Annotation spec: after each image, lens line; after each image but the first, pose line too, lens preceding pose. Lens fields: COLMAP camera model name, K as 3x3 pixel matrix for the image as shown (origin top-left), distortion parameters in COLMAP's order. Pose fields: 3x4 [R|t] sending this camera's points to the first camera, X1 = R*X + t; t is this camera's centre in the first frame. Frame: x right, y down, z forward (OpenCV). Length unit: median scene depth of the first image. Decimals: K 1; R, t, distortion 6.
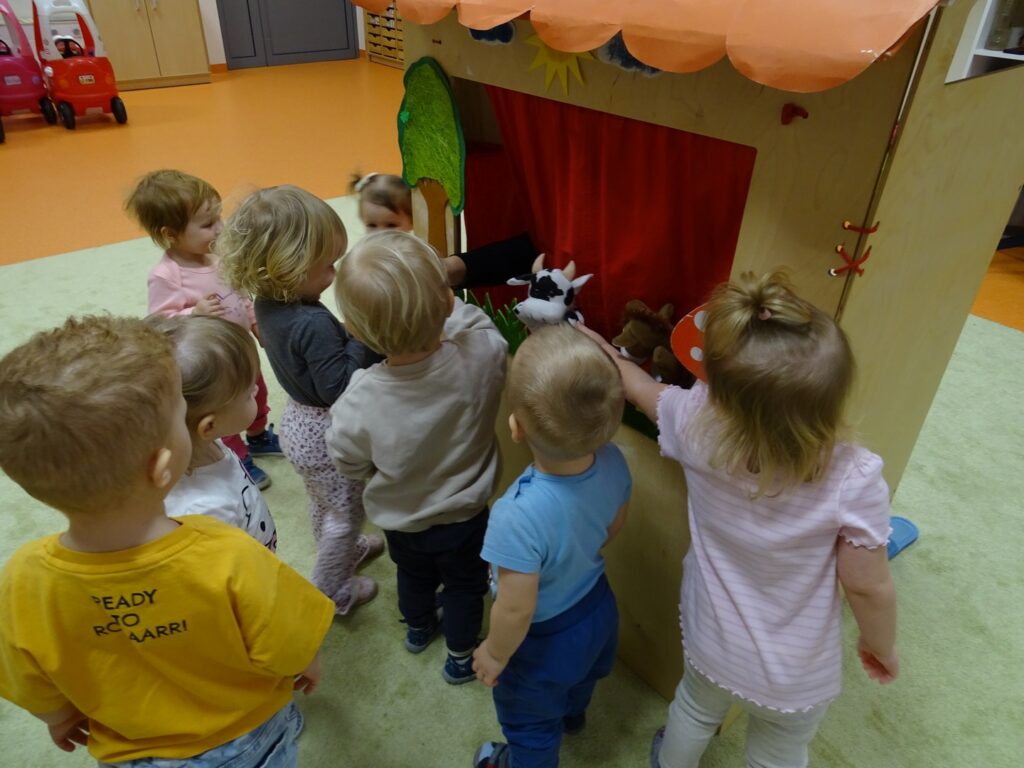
lens RADIAL K [[750.4, 0, 512.0], [0, 750.4, 384.0], [0, 0, 1]] dist [-0.010765, 0.003753]
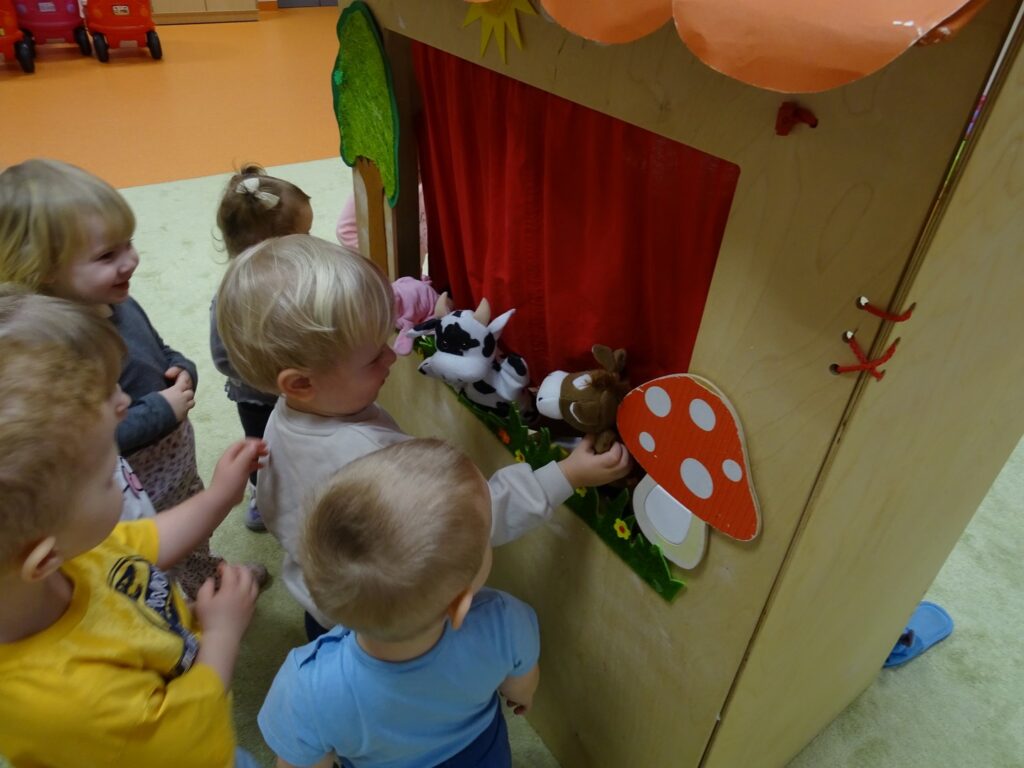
lens RADIAL K [[750.4, 0, 512.0], [0, 750.4, 384.0], [0, 0, 1]] dist [-0.010765, 0.003753]
pose [[0.993959, 0.086737, -0.067245, 0.123193], [-0.083038, 0.994973, 0.055977, -0.094983], [0.071763, -0.050055, 0.996165, 0.211435]]
